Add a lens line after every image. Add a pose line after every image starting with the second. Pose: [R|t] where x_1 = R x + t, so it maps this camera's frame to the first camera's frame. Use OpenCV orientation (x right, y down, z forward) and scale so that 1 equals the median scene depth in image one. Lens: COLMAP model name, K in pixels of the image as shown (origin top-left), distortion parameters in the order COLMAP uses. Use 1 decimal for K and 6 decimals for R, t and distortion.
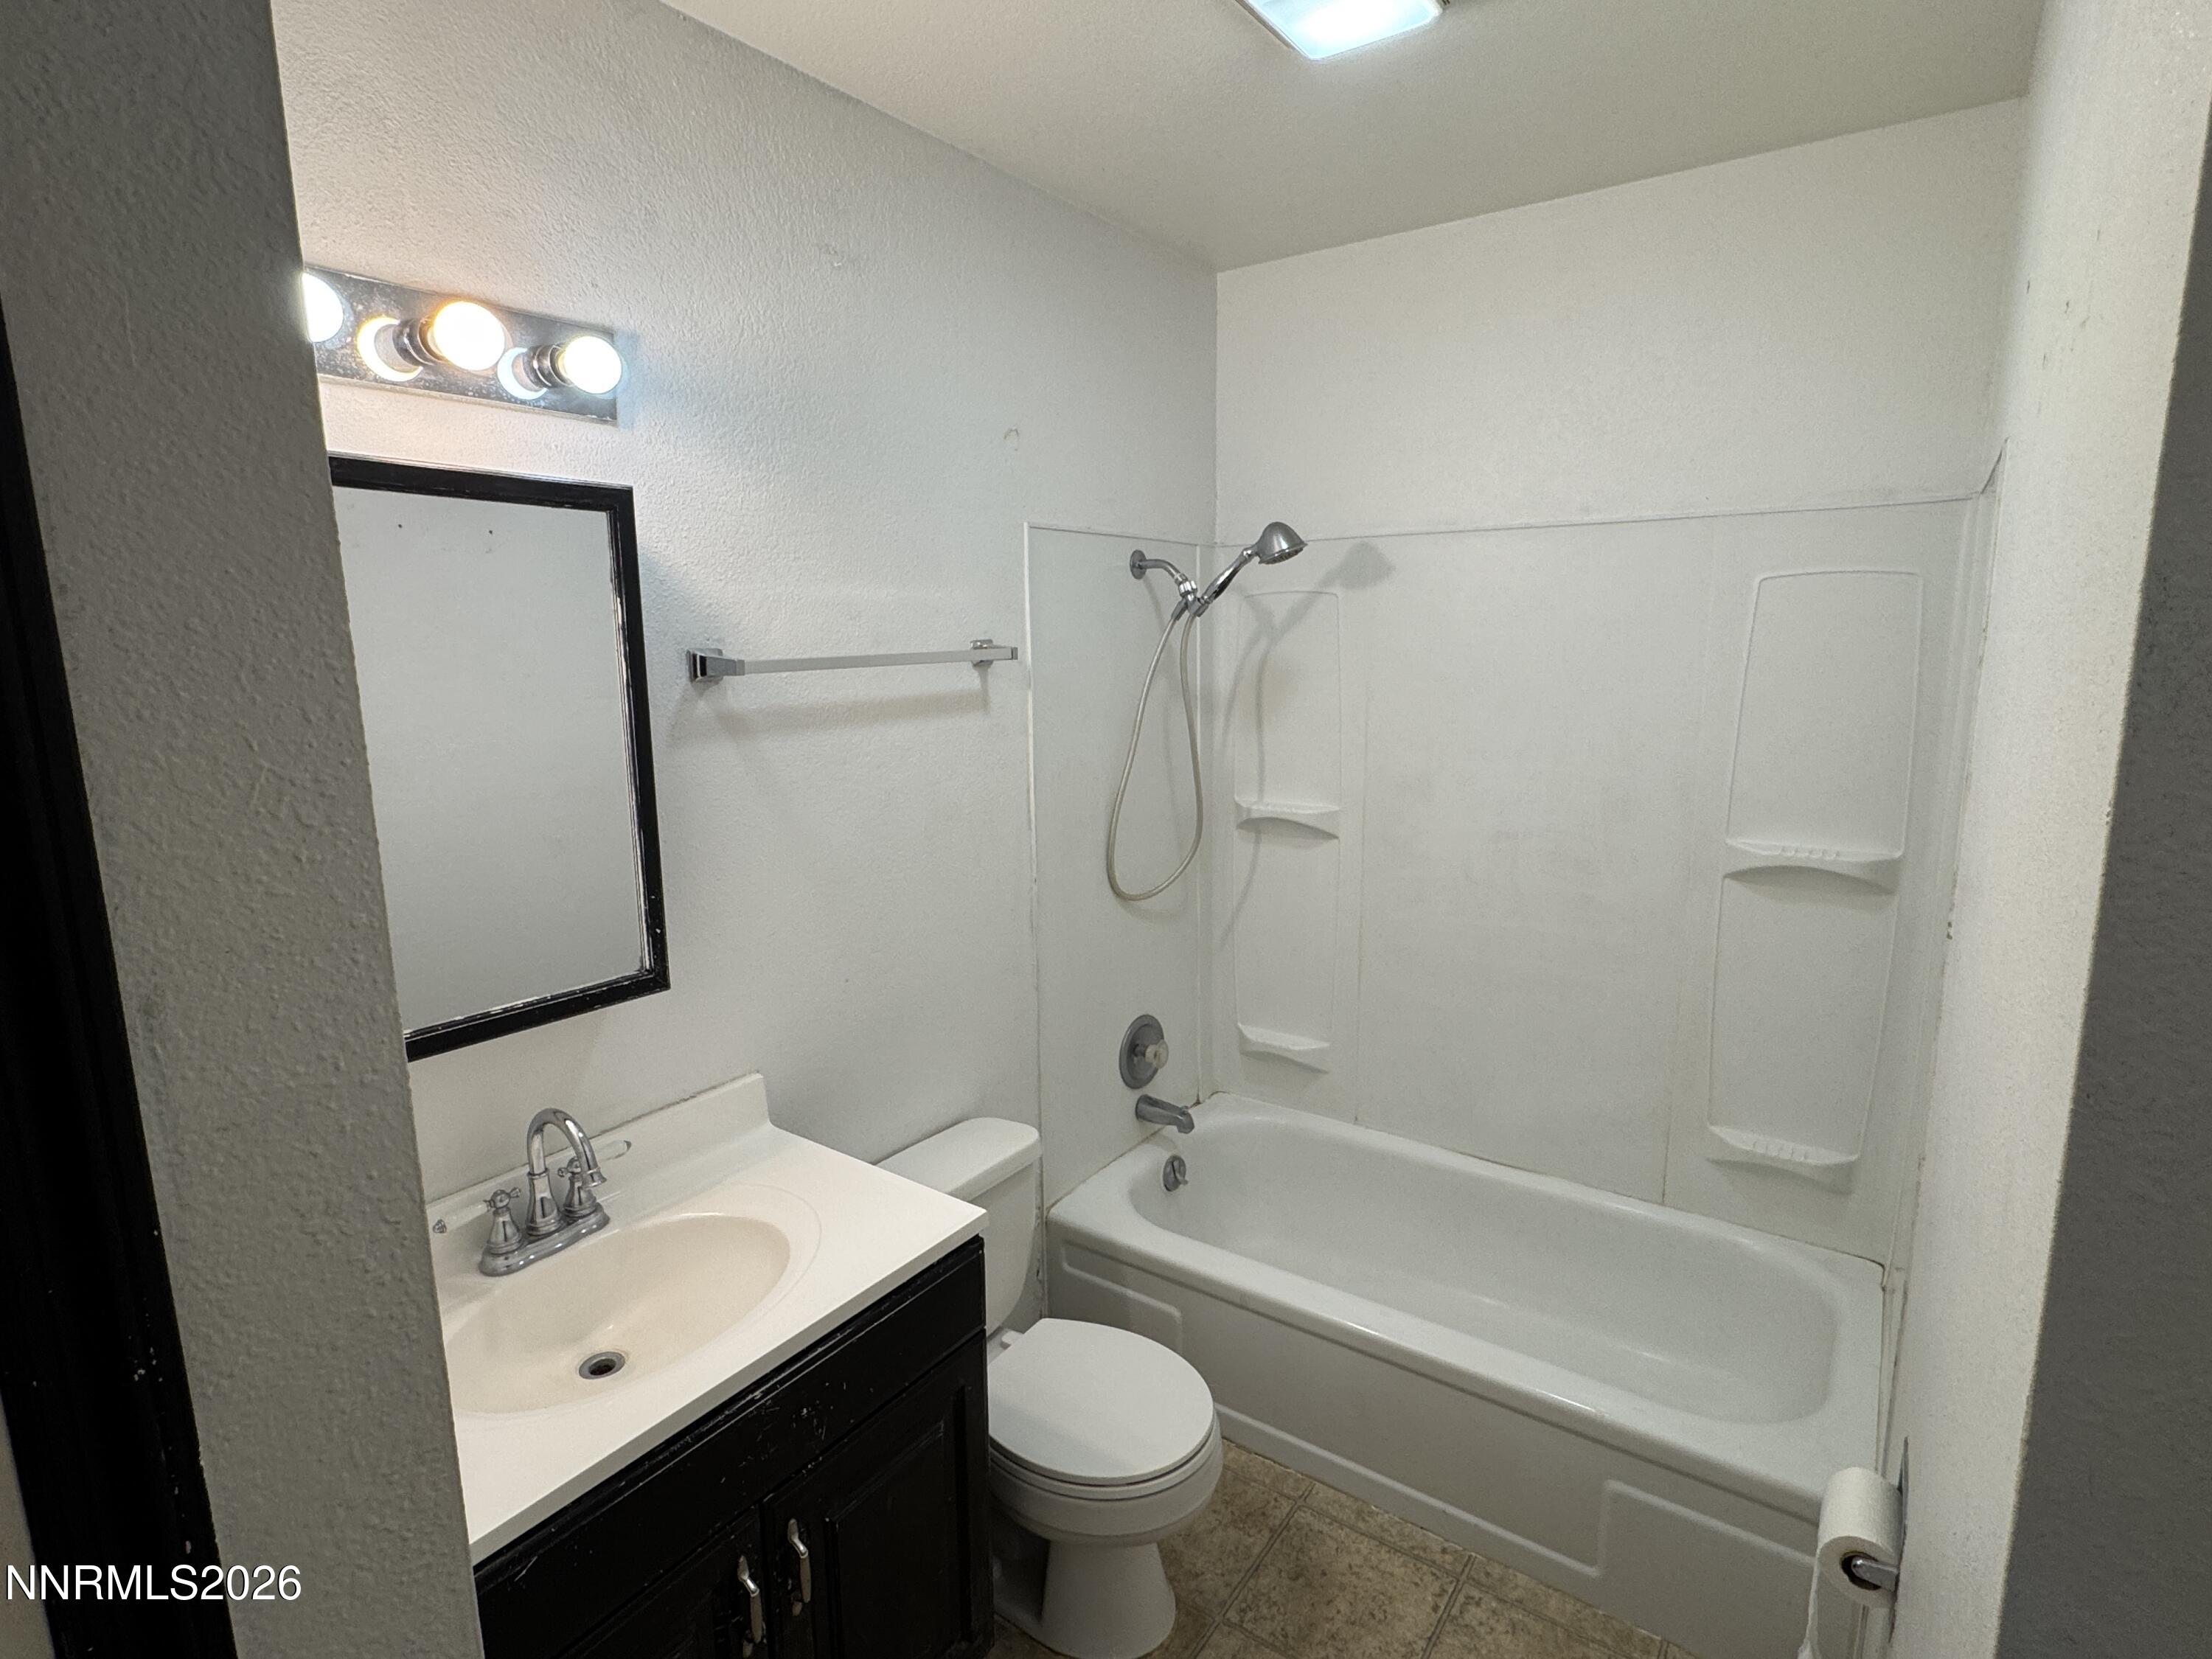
lens RADIAL K [[1123.1, 0, 1100.5], [0, 1123.1, 825.3], [0, 0, 1]] dist [-0.003571, 0.000782]
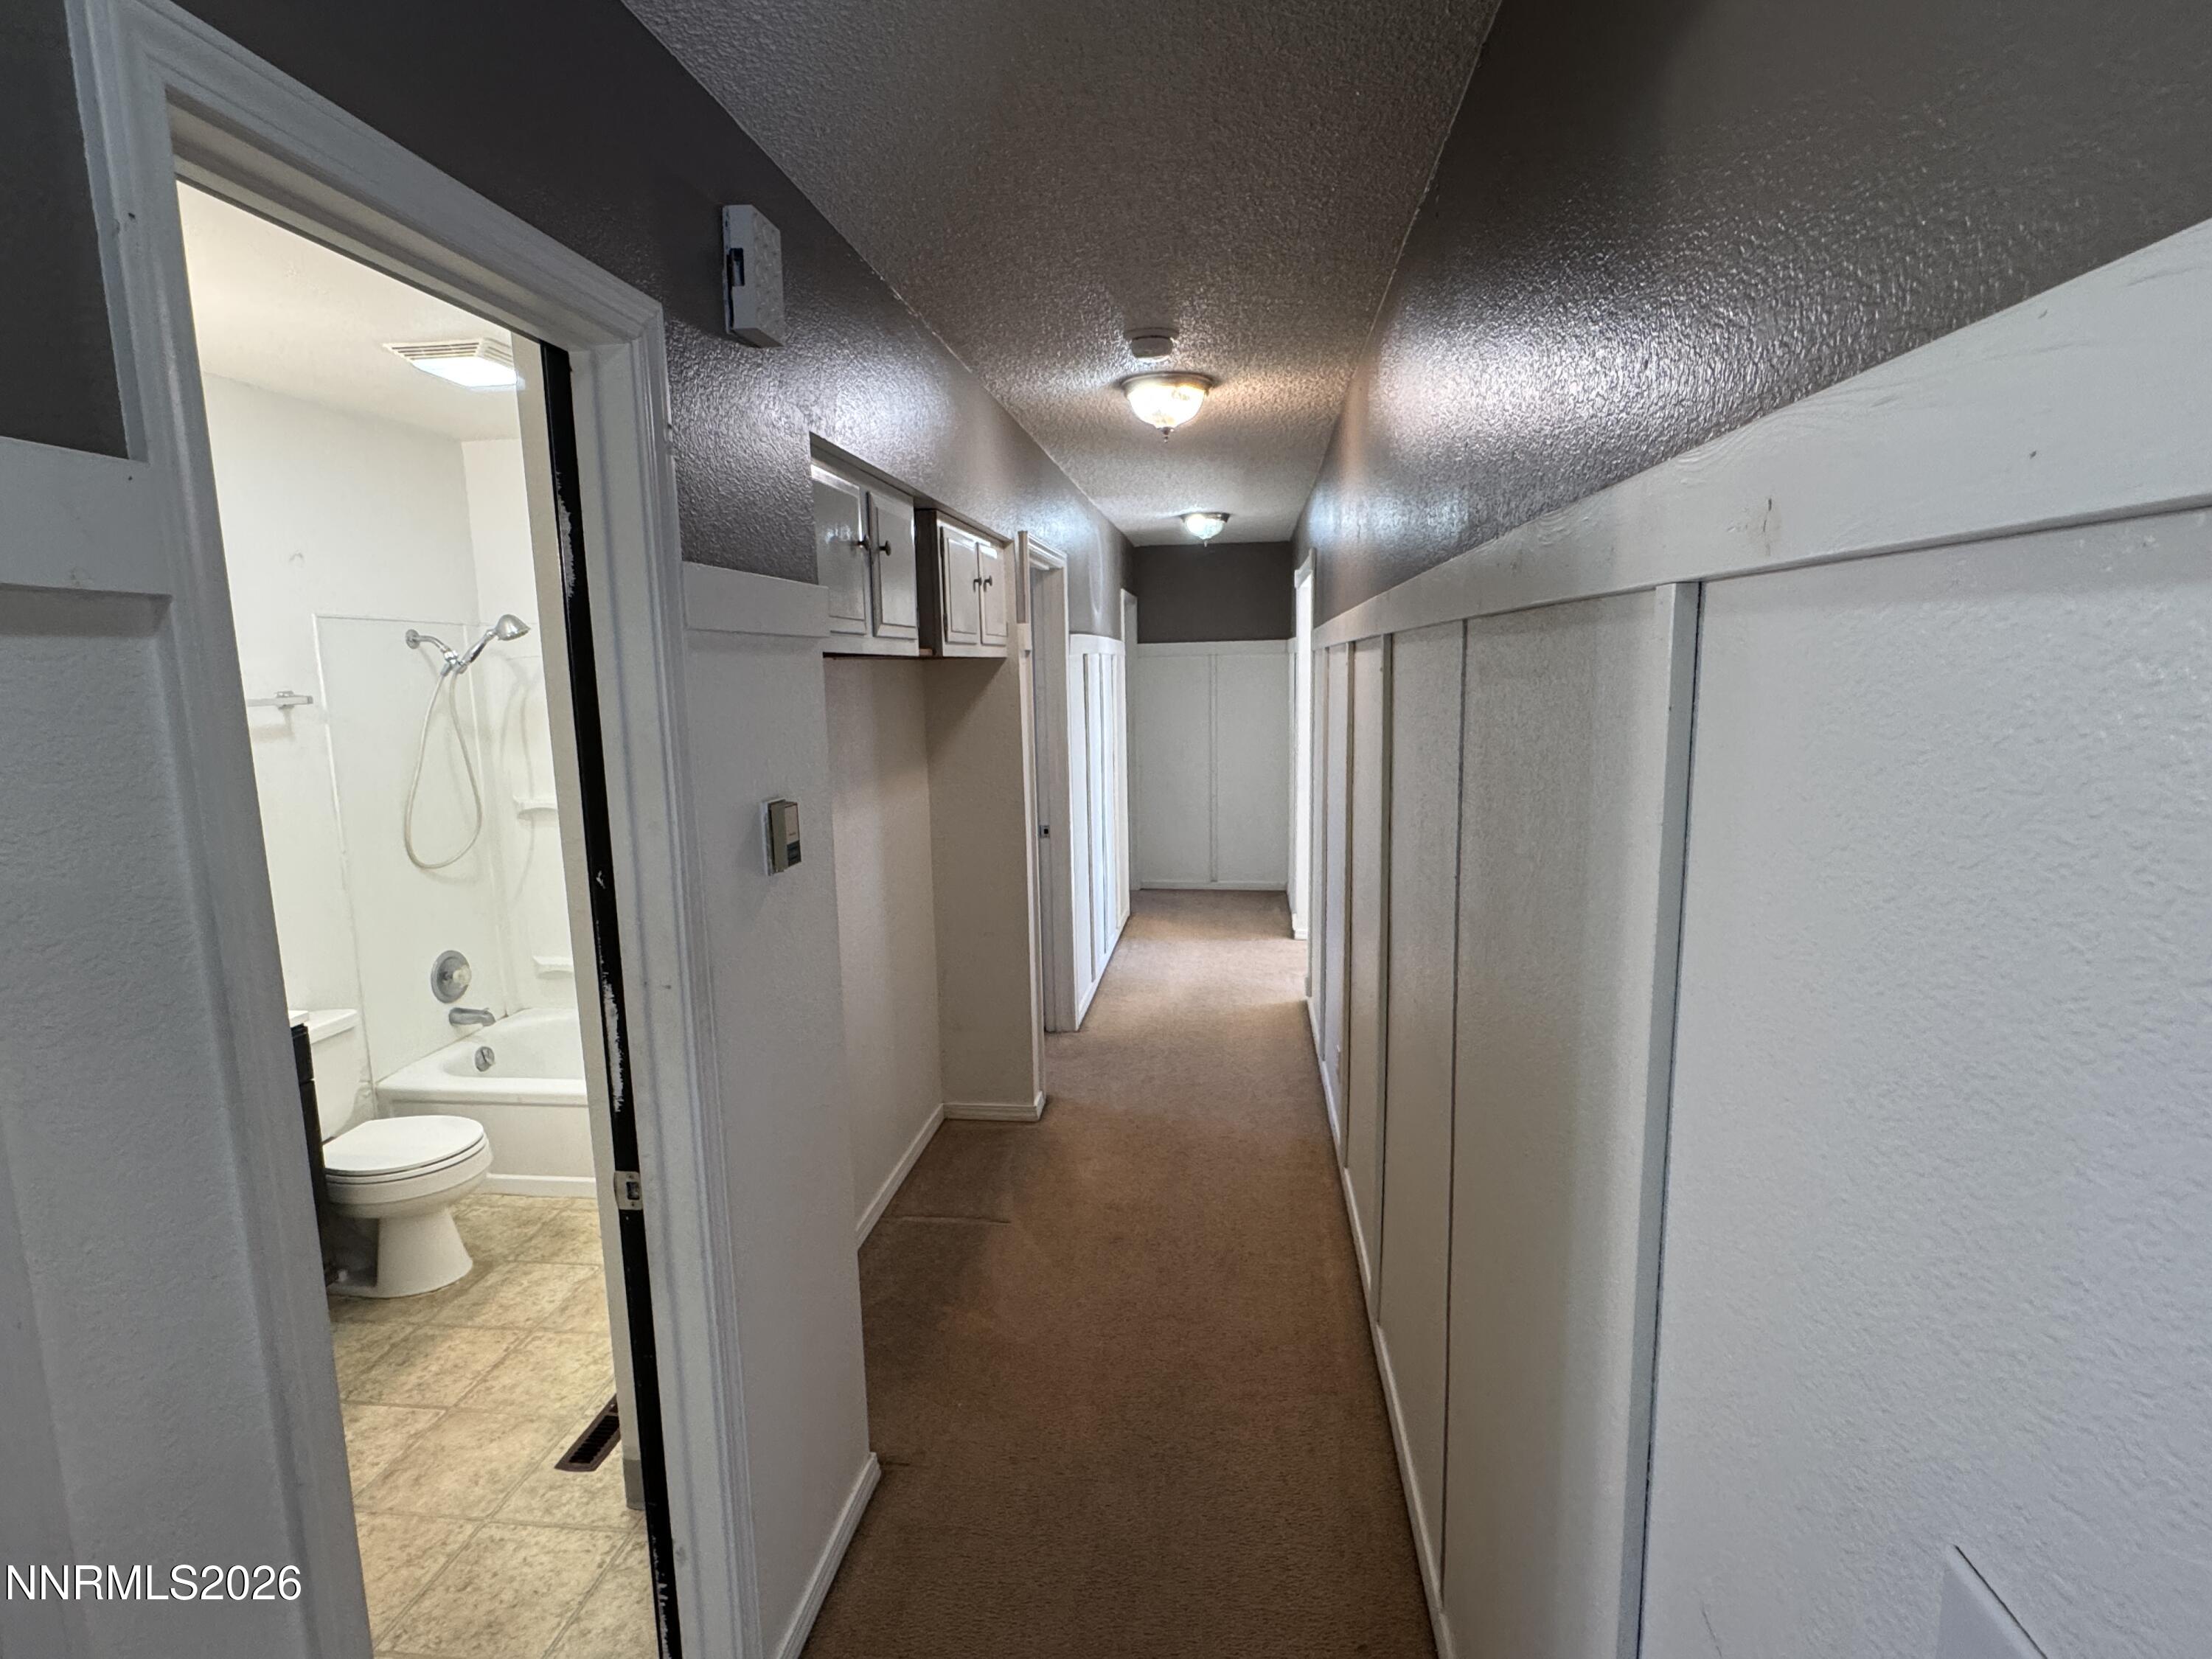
lens RADIAL K [[1123.1, 0, 1111.5], [0, 1123.1, 842.1], [0, 0, 1]] dist [-0.003571, 0.000782]
pose [[0.875464, -0.076697, 0.477159, 0.113663], [0.088720, 0.996053, -0.002676, 0.118496], [-0.475070, 0.044676, 0.878813, -0.716495]]
